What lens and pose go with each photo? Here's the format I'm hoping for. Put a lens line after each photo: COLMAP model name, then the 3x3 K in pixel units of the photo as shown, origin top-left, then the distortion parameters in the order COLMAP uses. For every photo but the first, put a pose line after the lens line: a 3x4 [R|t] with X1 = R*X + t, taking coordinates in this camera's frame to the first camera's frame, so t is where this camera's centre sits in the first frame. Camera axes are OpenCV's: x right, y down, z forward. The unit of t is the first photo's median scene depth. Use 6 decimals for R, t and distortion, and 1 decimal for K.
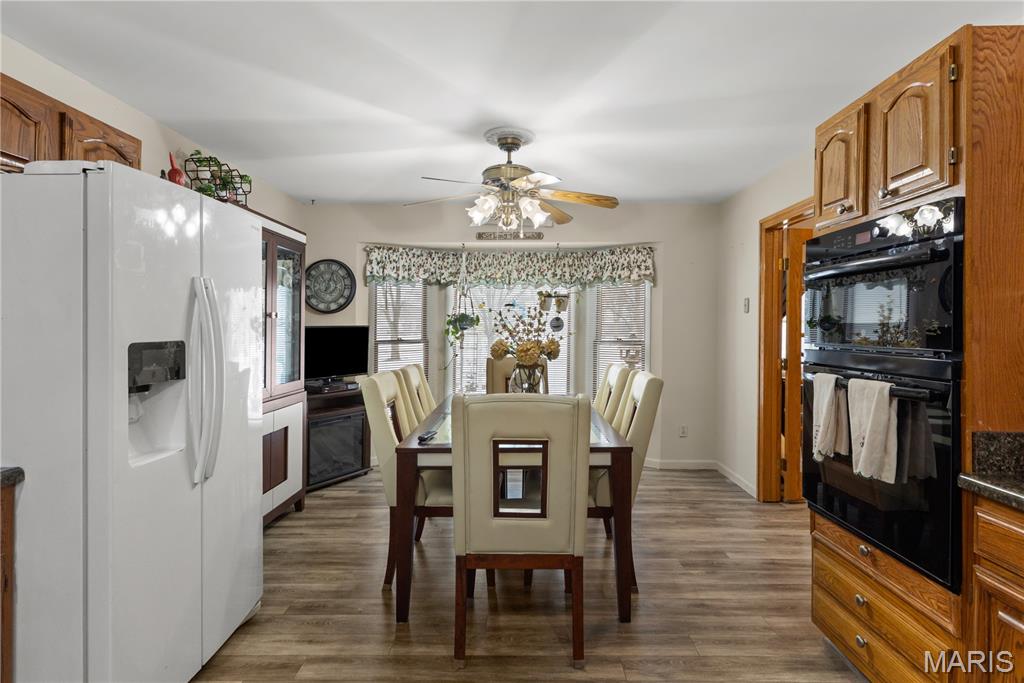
lens RADIAL K [[527.3, 0, 513.4], [0, 527.3, 317.6], [0, 0, 1]] dist [-0.004515, -0.000569]
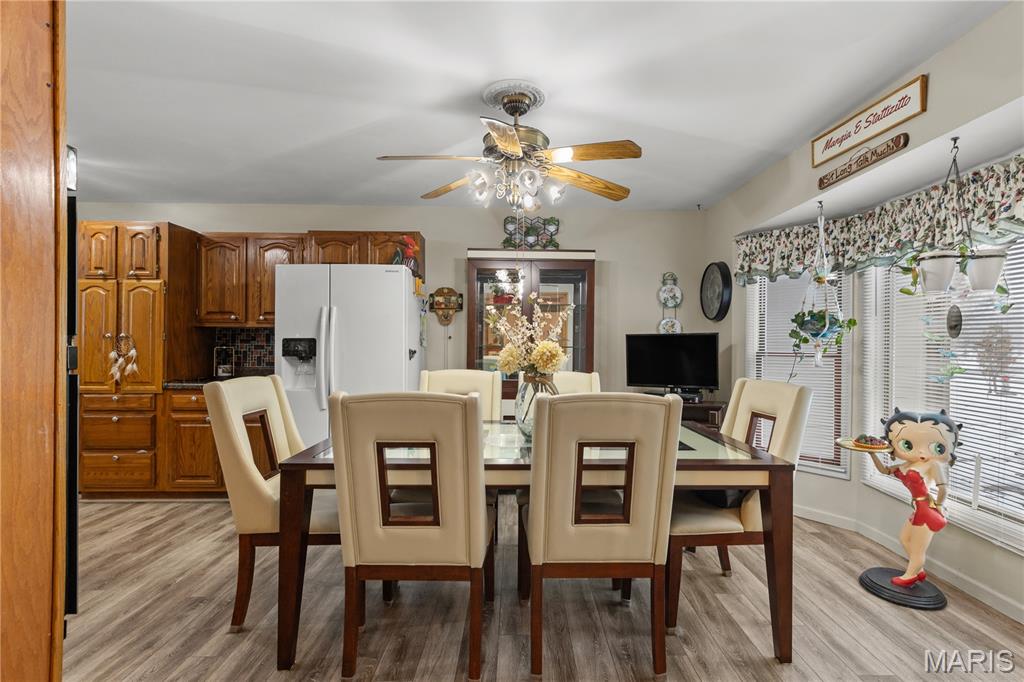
lens RADIAL K [[487.0, 0, 527.8], [0, 487.0, 340.5], [0, 0, 1]] dist [0.003053, 0.000509]
pose [[0.030322, -0.001249, -0.999539, 0.751096], [0.011610, 0.999932, -0.000897, 0.035897], [0.999473, -0.011577, 0.030334, 0.981723]]
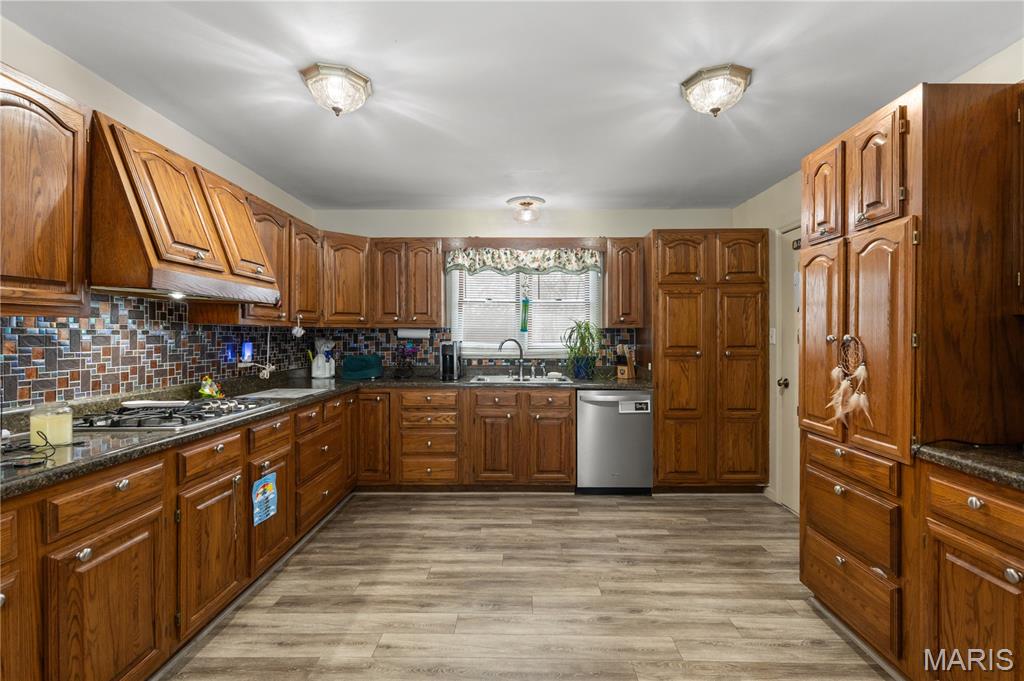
lens RADIAL K [[467.5, 0, 516.6], [0, 467.5, 334.6], [0, 0, 1]] dist [0.001387, -0.000775]
pose [[-0.999999, -0.001148, 0.001168, -0.001265], [-0.001170, 0.999811, -0.019423, 0.019527], [-0.001146, -0.019425, -0.999811, 0.658341]]
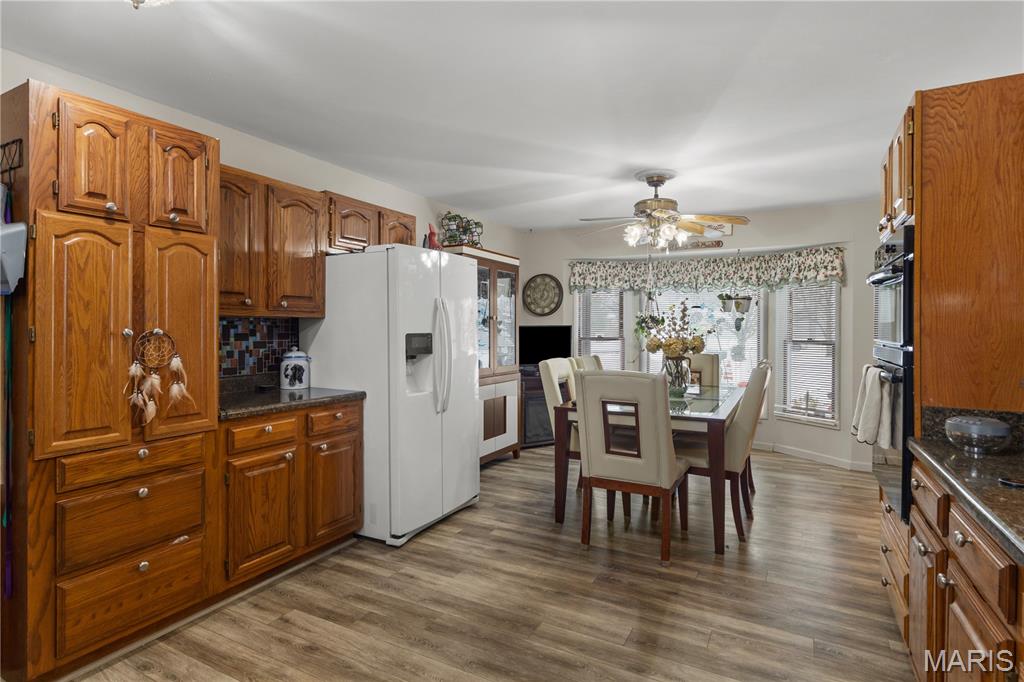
lens RADIAL K [[533.3, 0, 498.7], [0, 533.3, 325.9], [0, 0, 1]] dist [-0.001309, -0.000075]
pose [[0.877535, 0.001057, -0.479512, 0.276557], [0.005790, 0.999901, 0.012801, -0.001496], [0.479478, -0.014009, 0.877442, -0.305012]]
